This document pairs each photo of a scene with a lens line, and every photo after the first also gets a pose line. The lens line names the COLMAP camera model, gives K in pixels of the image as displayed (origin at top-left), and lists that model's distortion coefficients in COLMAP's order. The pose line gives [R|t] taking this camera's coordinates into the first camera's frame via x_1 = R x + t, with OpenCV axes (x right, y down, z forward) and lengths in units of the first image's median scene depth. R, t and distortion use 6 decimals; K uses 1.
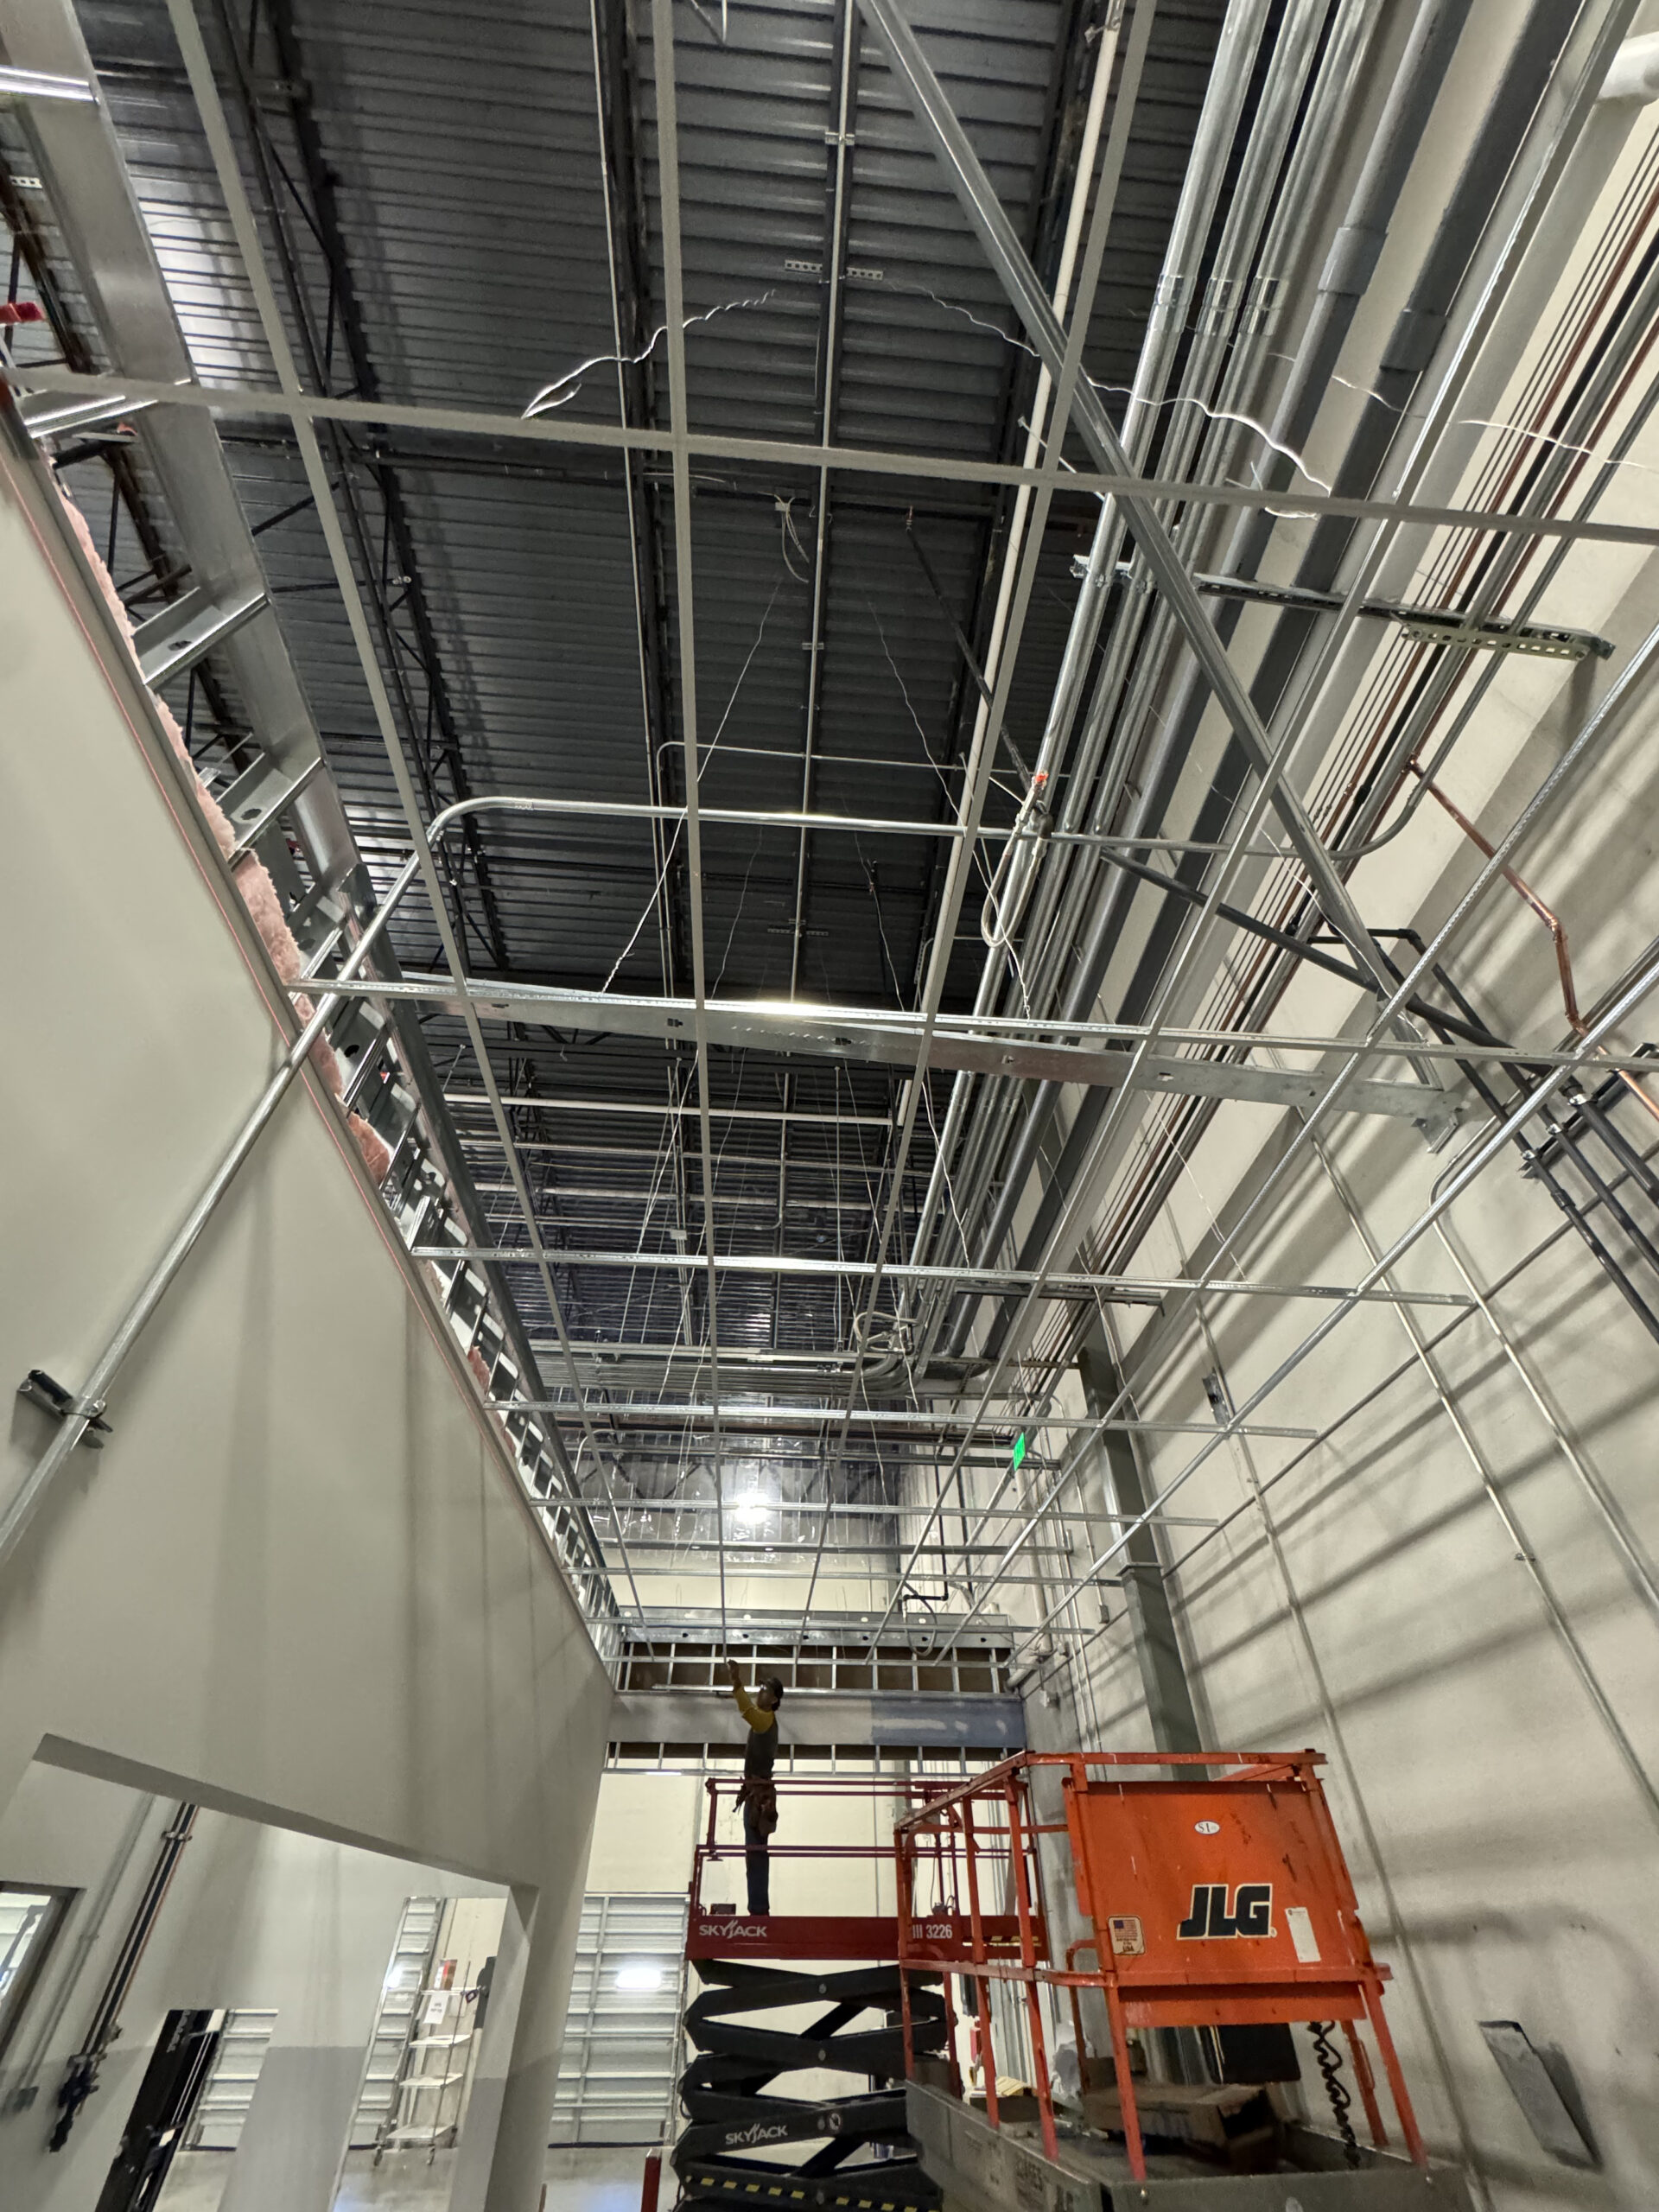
lens RADIAL K [[885.3, 0, 829.5], [0, 885.3, 1106.0], [0, 0, 1]] dist [-0.002628, -0.000083]
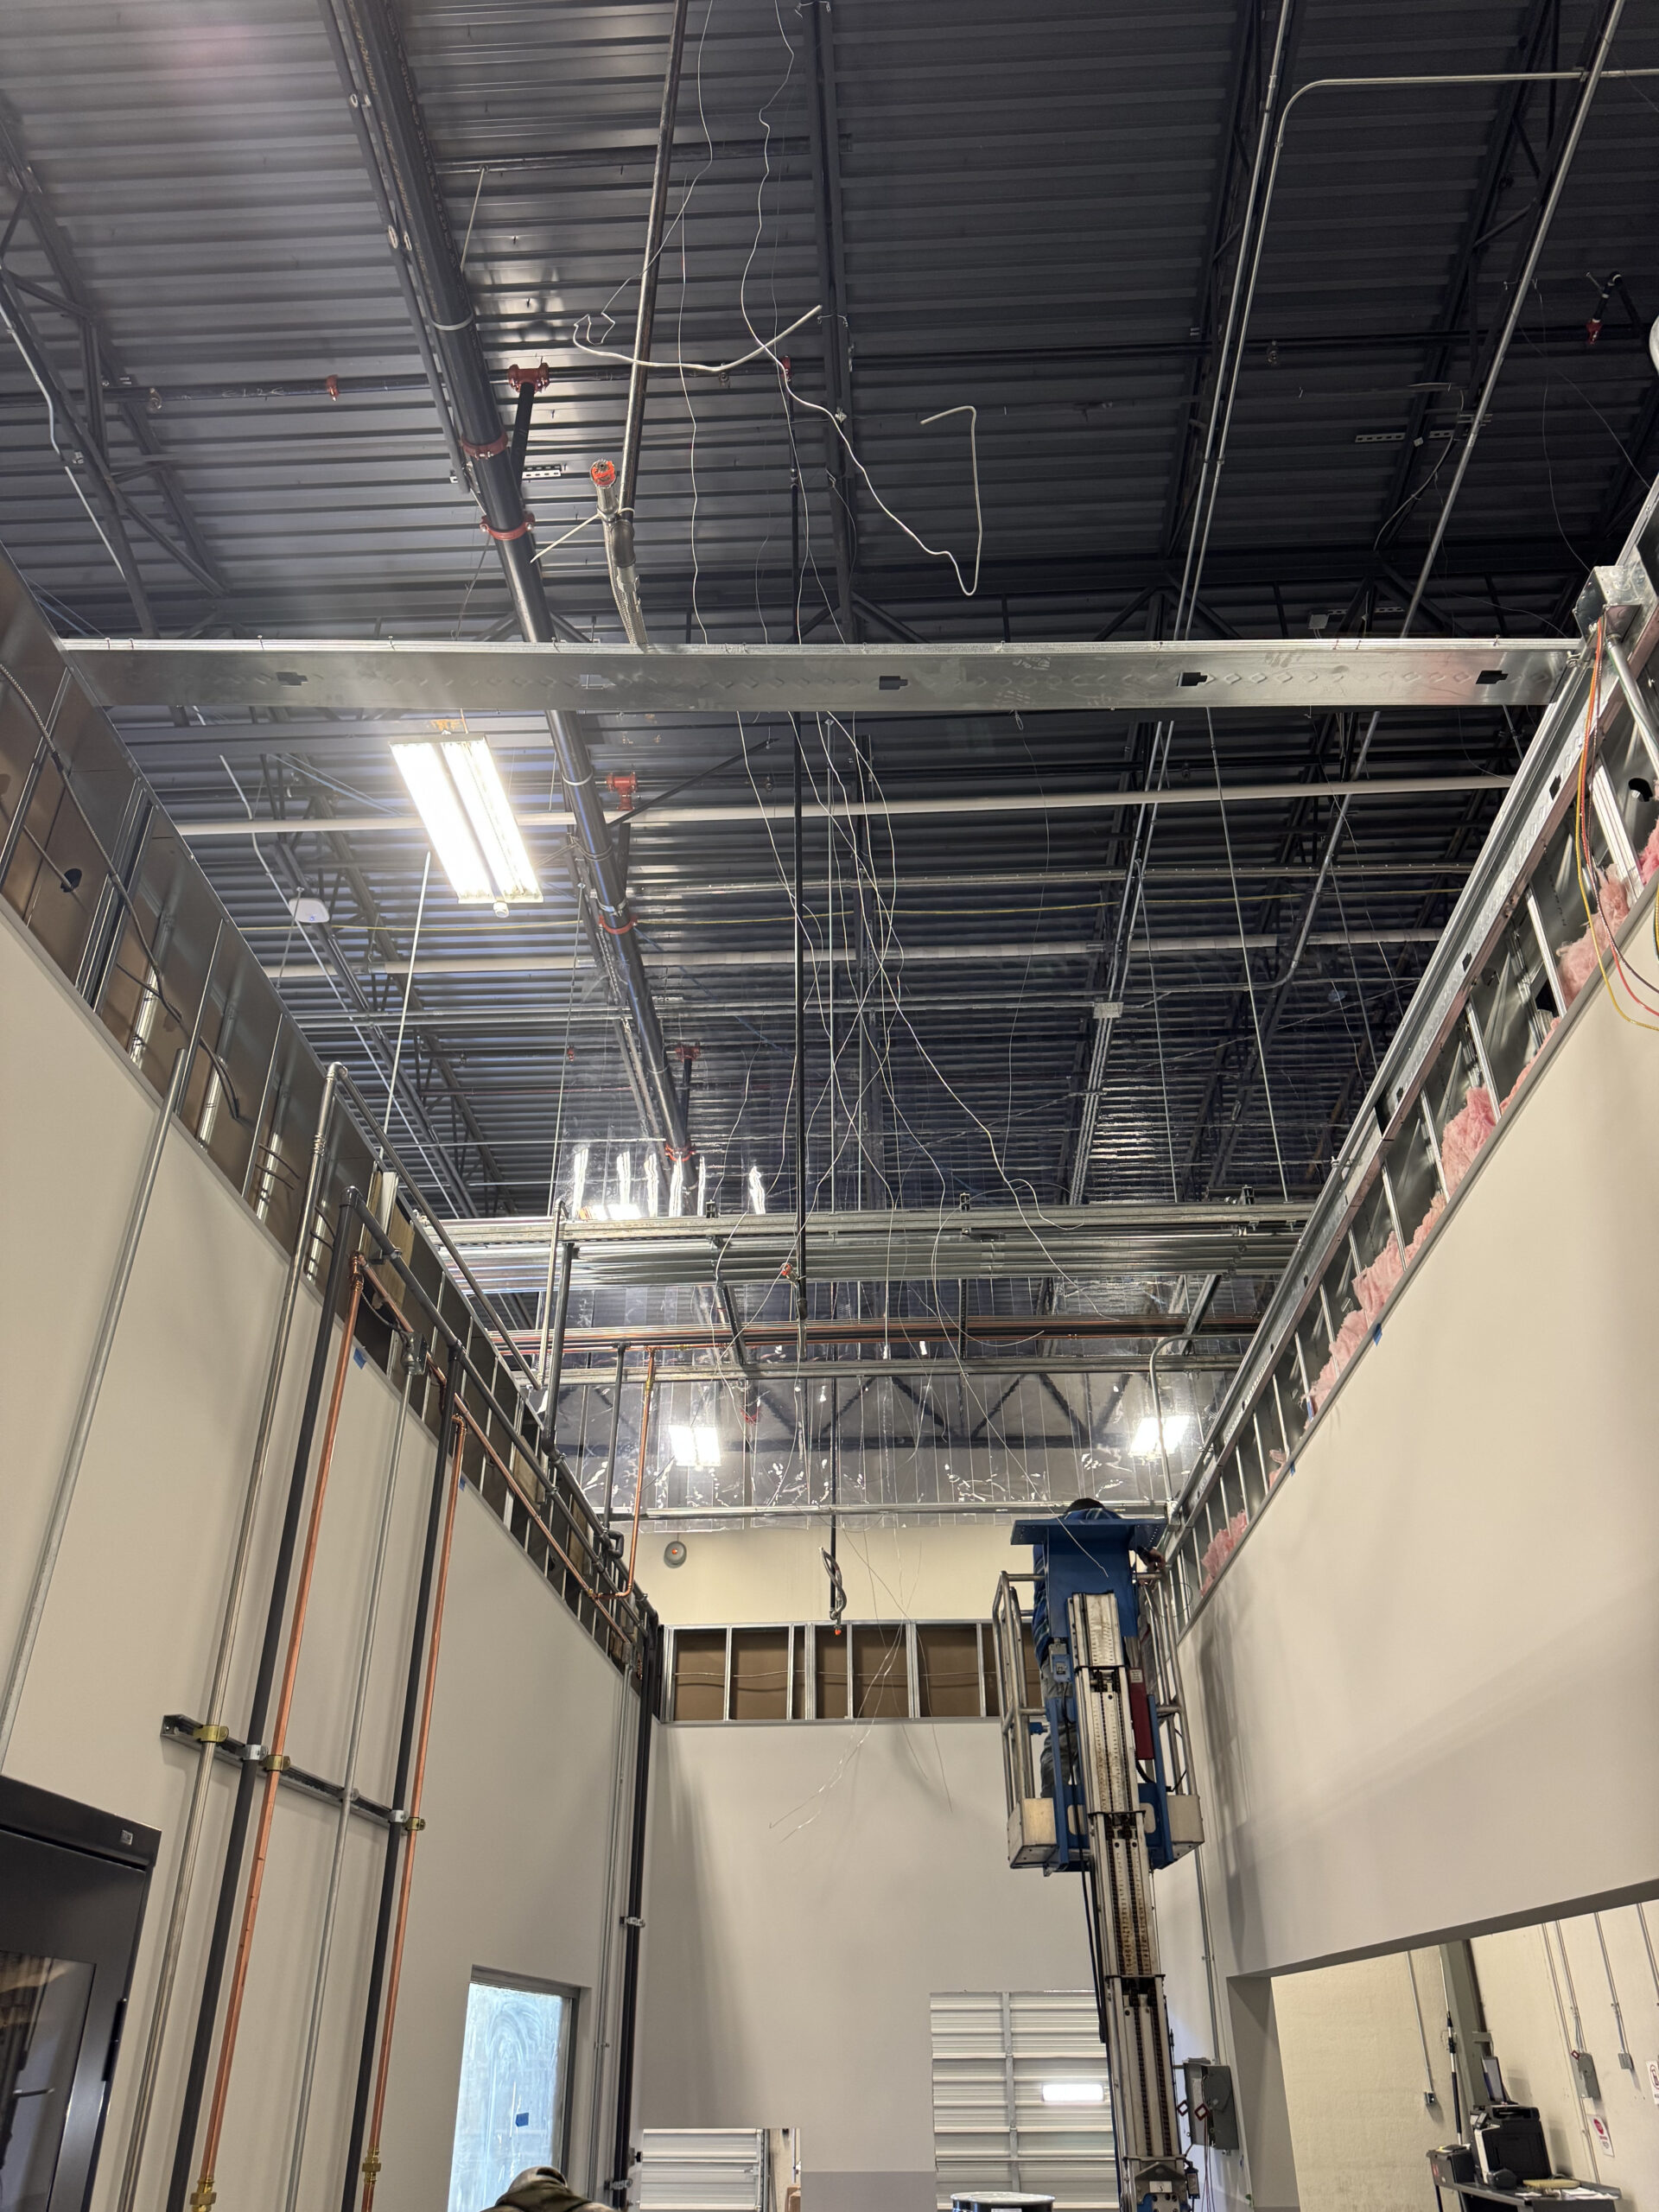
lens RADIAL K [[1536.5, 0, 829.5], [0, 1536.5, 1106.0], [0, 0, 1]] dist [-0.001511, -0.001488]
pose [[0.991632, -0.082520, -0.099276, -0.227322], [0.101188, 0.974393, 0.200797, -0.014627], [0.080164, -0.209162, 0.974590, -0.018697]]
